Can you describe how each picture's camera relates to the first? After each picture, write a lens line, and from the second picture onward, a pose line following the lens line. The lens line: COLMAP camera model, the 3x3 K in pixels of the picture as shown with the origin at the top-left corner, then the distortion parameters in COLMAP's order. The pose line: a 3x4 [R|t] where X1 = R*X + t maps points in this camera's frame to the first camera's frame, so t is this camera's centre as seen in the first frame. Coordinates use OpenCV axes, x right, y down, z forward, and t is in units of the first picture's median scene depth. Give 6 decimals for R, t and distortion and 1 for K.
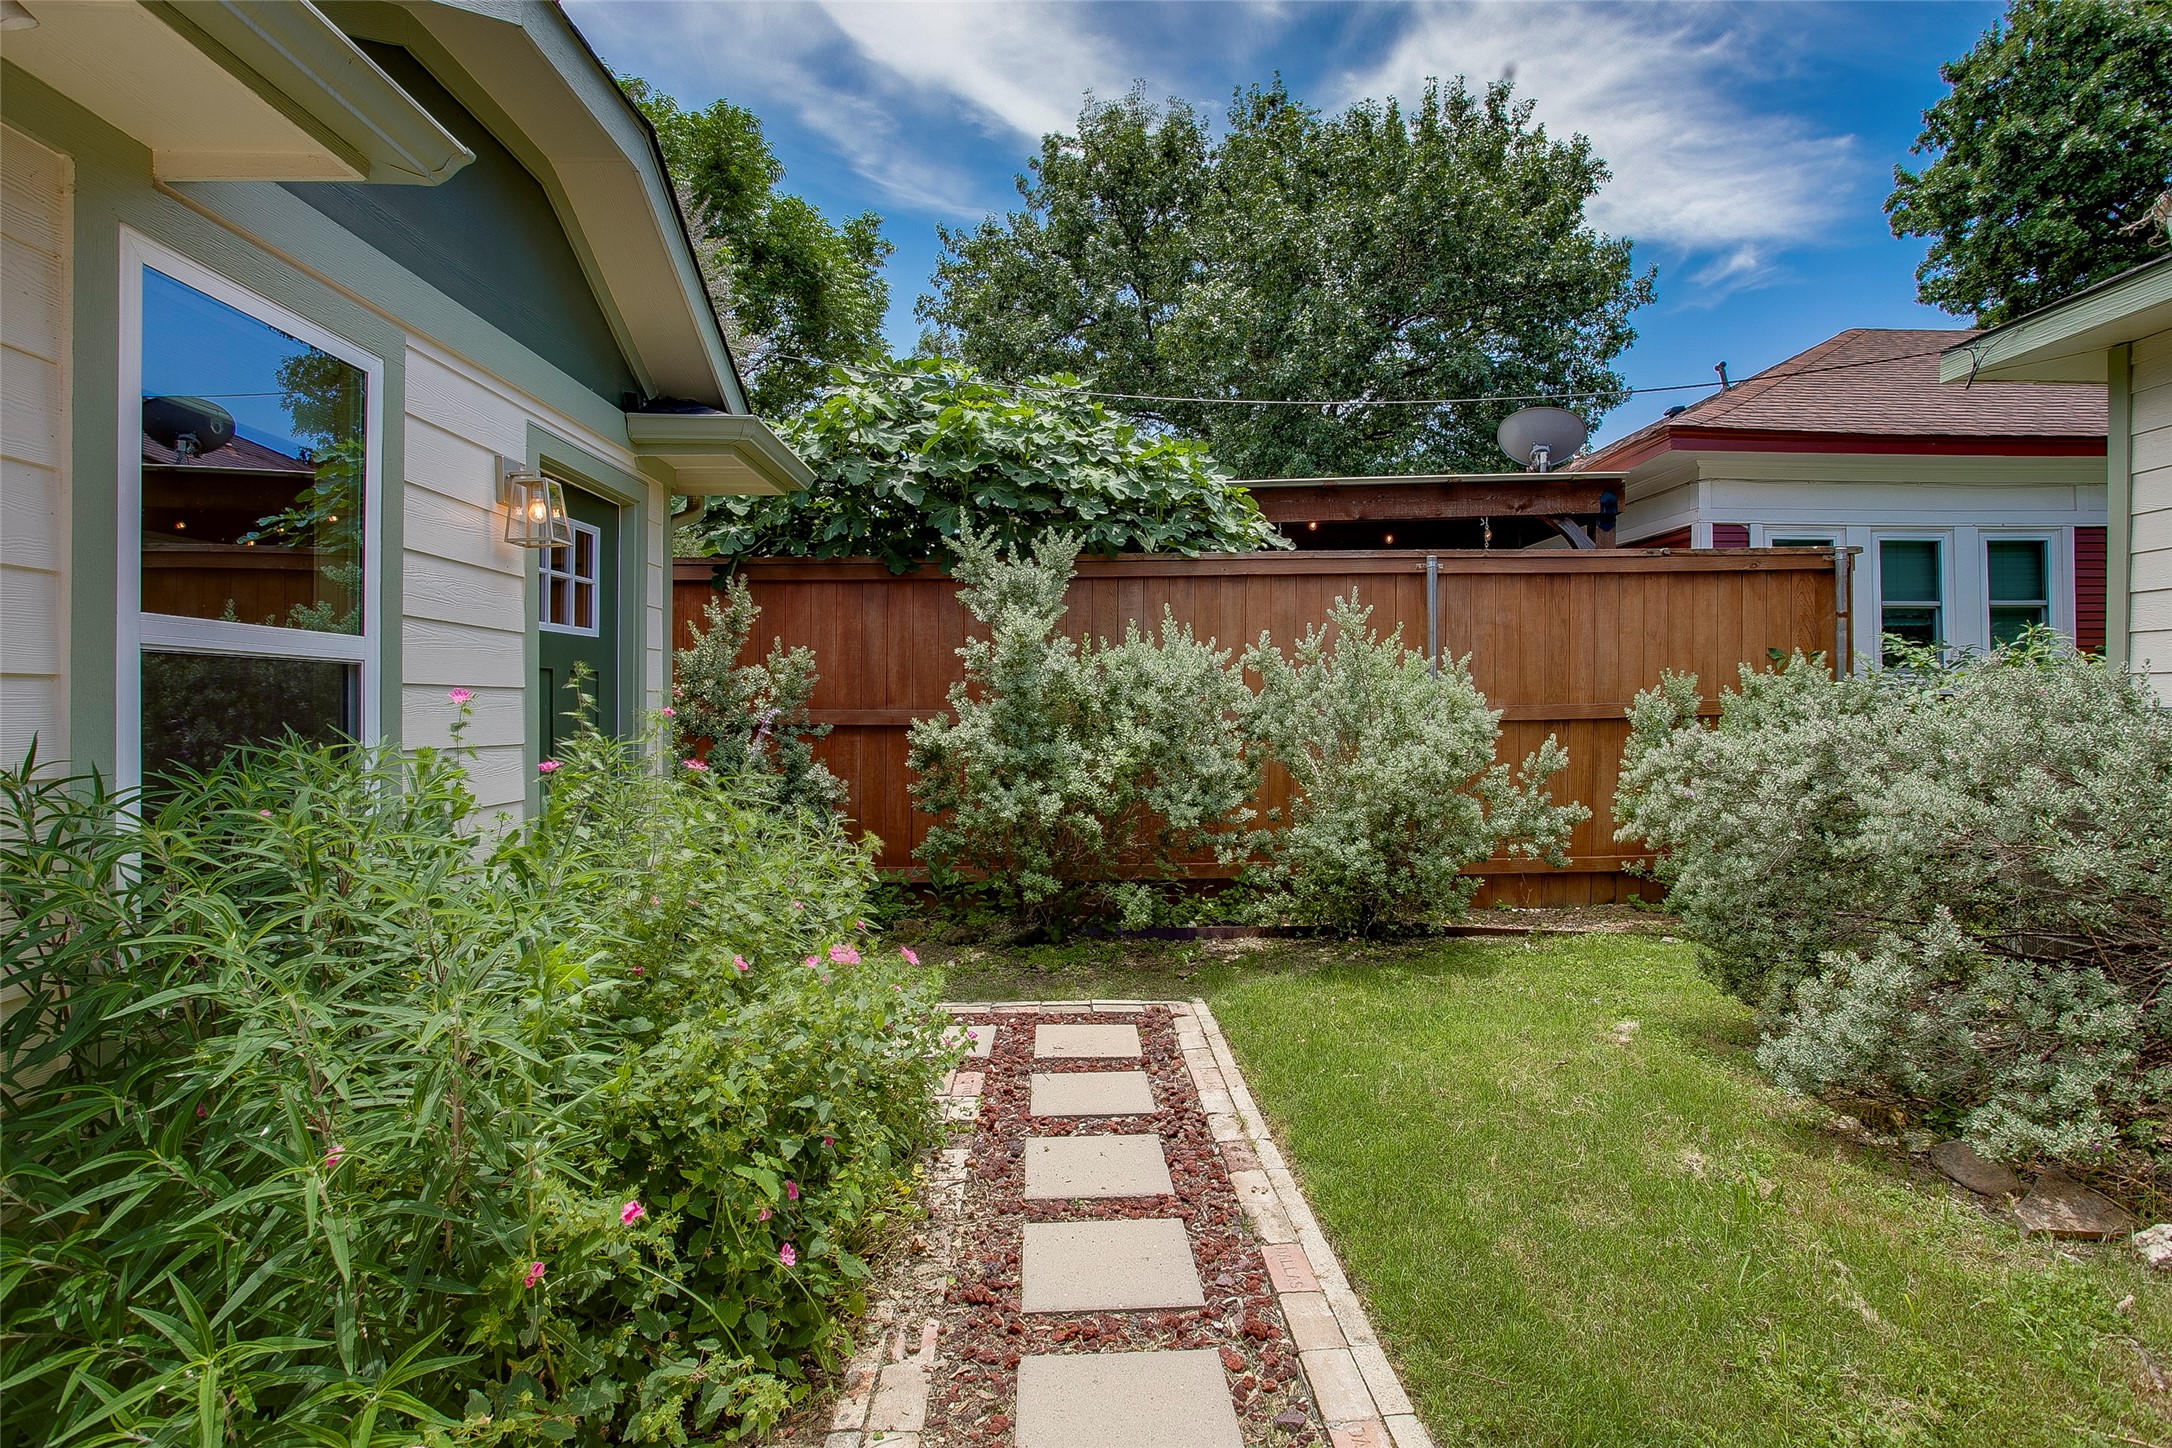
lens RADIAL K [[1167.8, 0, 1078.5], [0, 1167.8, 708.7], [0, 0, 1]] dist [-0.002541, 0.000022]
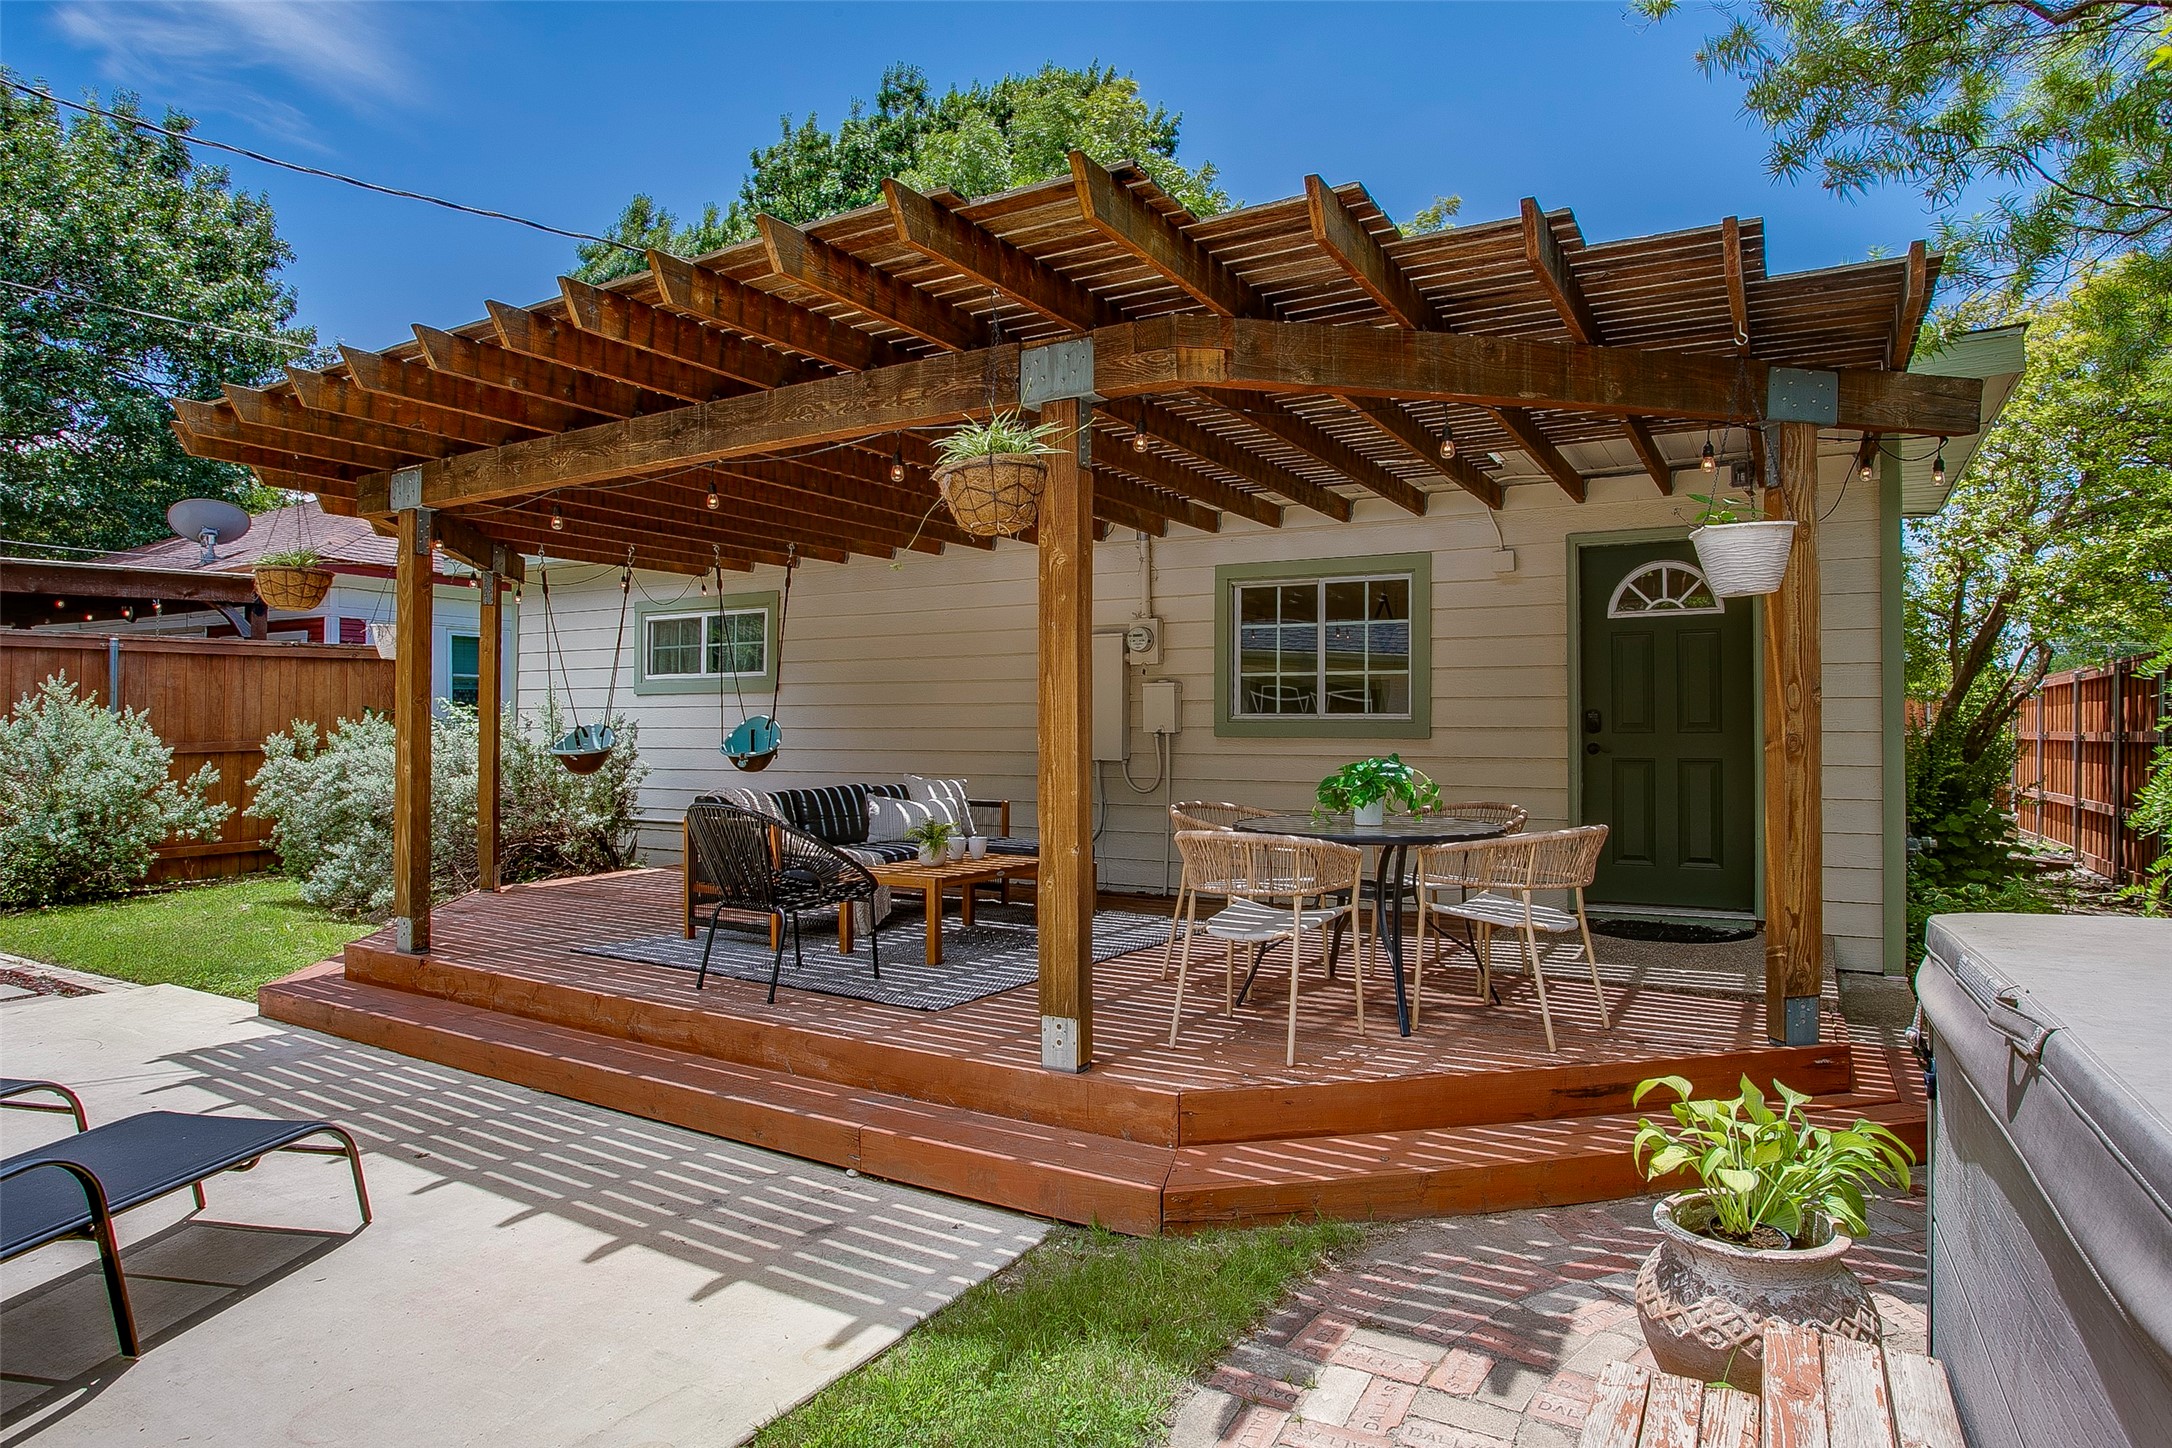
lens RADIAL K [[1167.8, 0, 1077.4], [0, 1167.8, 722.5], [0, 0, 1]] dist [-0.002541, 0.000022]
pose [[0.528698, 0.008773, 0.848765, -0.337626], [-0.001029, 0.999952, -0.009695, -0.018735], [-0.848809, 0.004253, 0.528682, -0.897615]]
